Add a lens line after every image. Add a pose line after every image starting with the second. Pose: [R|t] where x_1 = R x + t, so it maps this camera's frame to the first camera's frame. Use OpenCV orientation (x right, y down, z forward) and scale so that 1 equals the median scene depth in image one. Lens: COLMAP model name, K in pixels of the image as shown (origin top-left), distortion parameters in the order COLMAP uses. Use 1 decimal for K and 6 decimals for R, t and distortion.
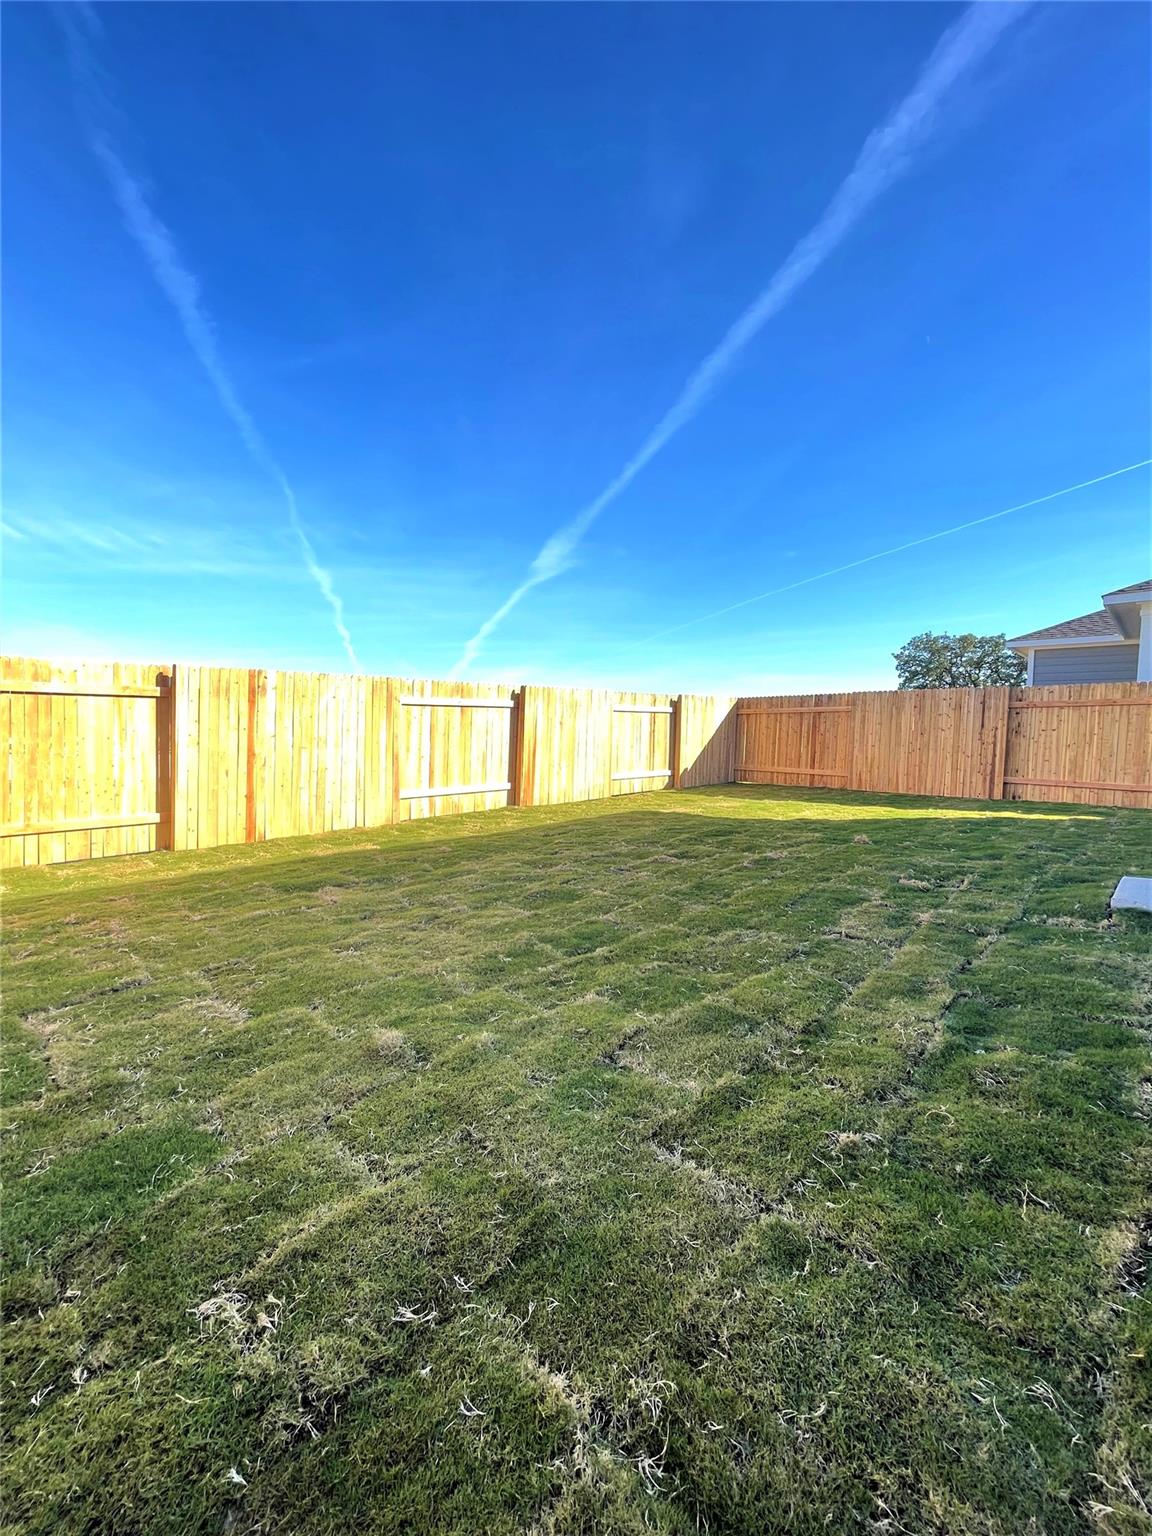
lens RADIAL K [[616.2, 0, 582.6], [0, 616.2, 768.7], [0, 0, 1]] dist [-0.002004, -0.001582]
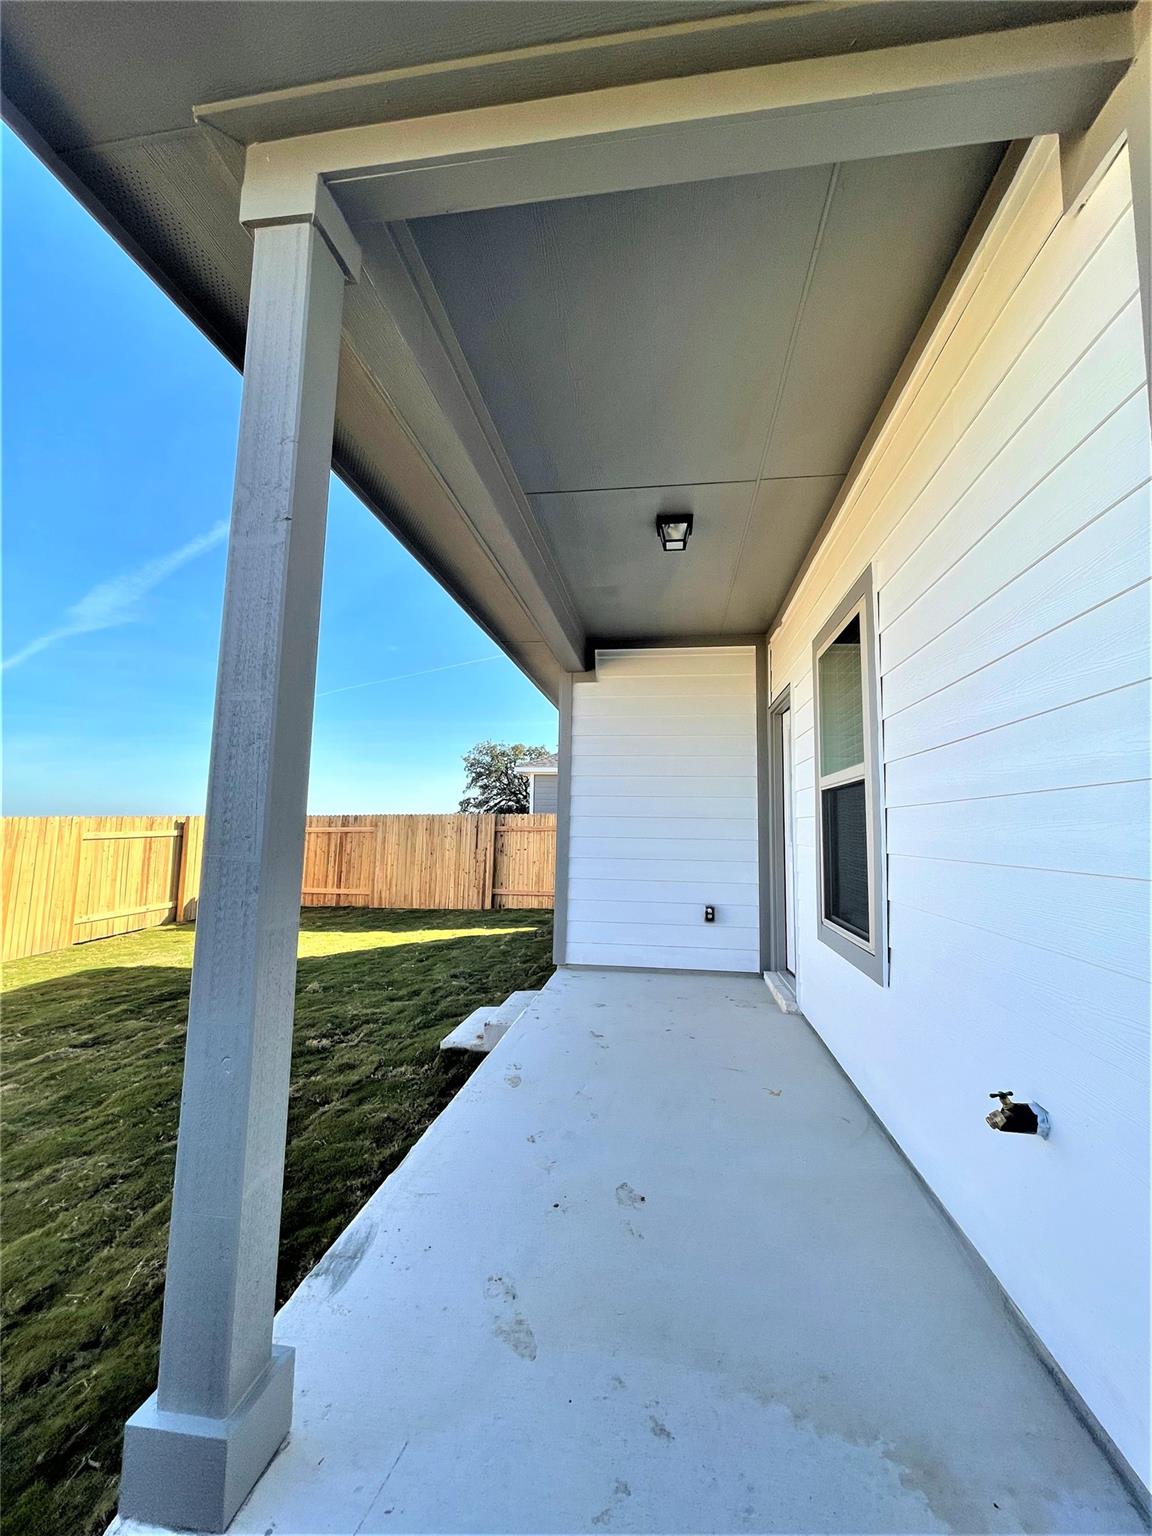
lens RADIAL K [[616.2, 0, 581.8], [0, 616.2, 763.5], [0, 0, 1]] dist [-0.002004, -0.001582]
pose [[0.809824, 0.044823, 0.584958, 0.100698], [0.042175, 0.990049, -0.134252, -0.054448], [-0.585155, 0.133392, 0.799875, -0.083913]]
